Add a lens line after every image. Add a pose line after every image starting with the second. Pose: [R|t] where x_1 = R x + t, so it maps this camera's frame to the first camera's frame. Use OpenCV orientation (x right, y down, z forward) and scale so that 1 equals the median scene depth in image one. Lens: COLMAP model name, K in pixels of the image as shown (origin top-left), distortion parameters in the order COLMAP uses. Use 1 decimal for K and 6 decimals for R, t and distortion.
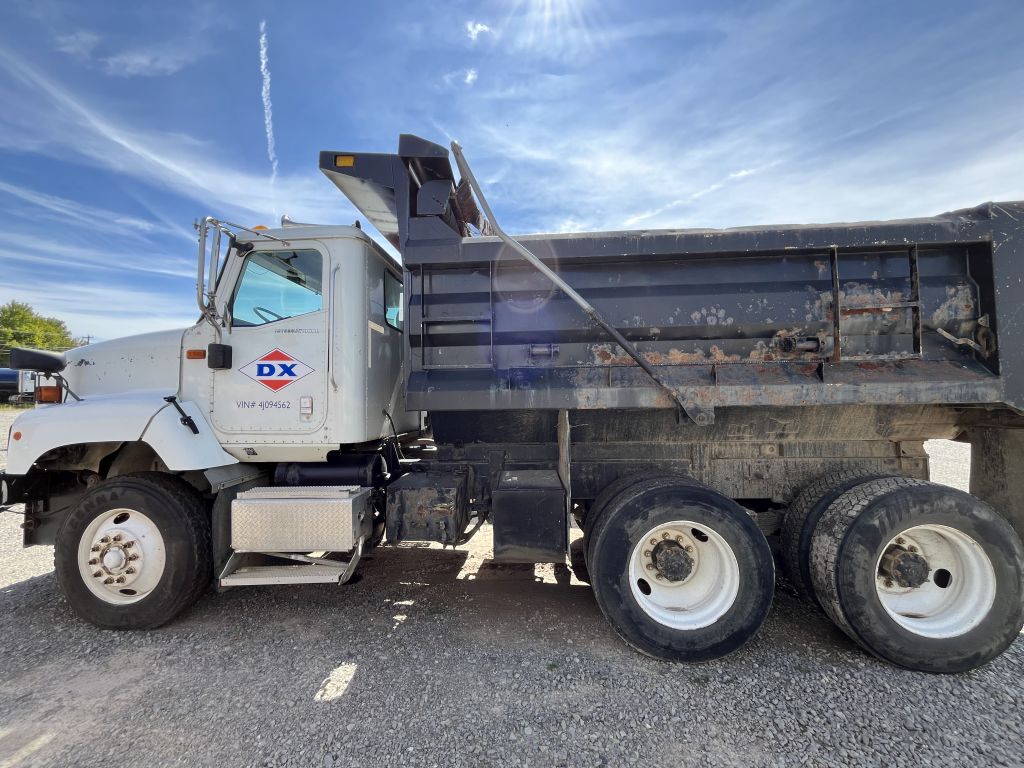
lens RADIAL K [[411.7, 0, 512.3], [0, 411.7, 381.3], [0, 0, 1]] dist [-0.002721, -0.000295]
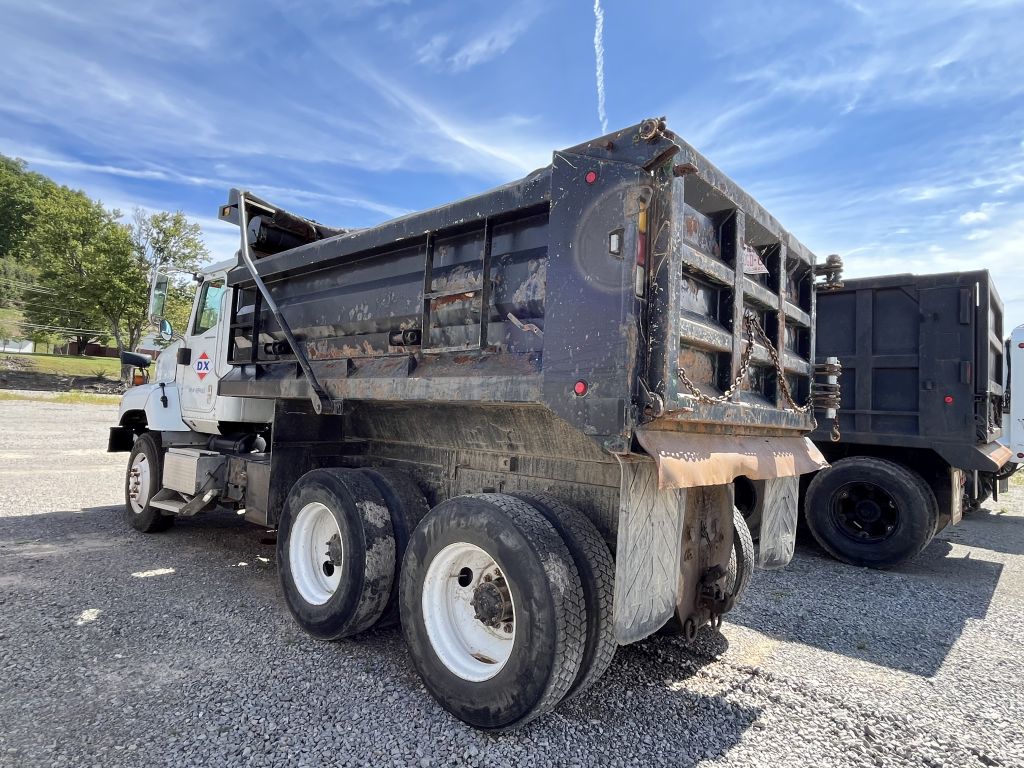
lens RADIAL K [[590.1, 0, 504.4], [0, 590.1, 376.6], [0, 0, 1]] dist [-0.006882, 0.000466]
pose [[0.791504, 0.012457, -0.611037, 1.738677], [-0.038589, 0.998816, -0.029625, 0.034471], [0.609944, 0.047028, 0.791048, 0.056318]]
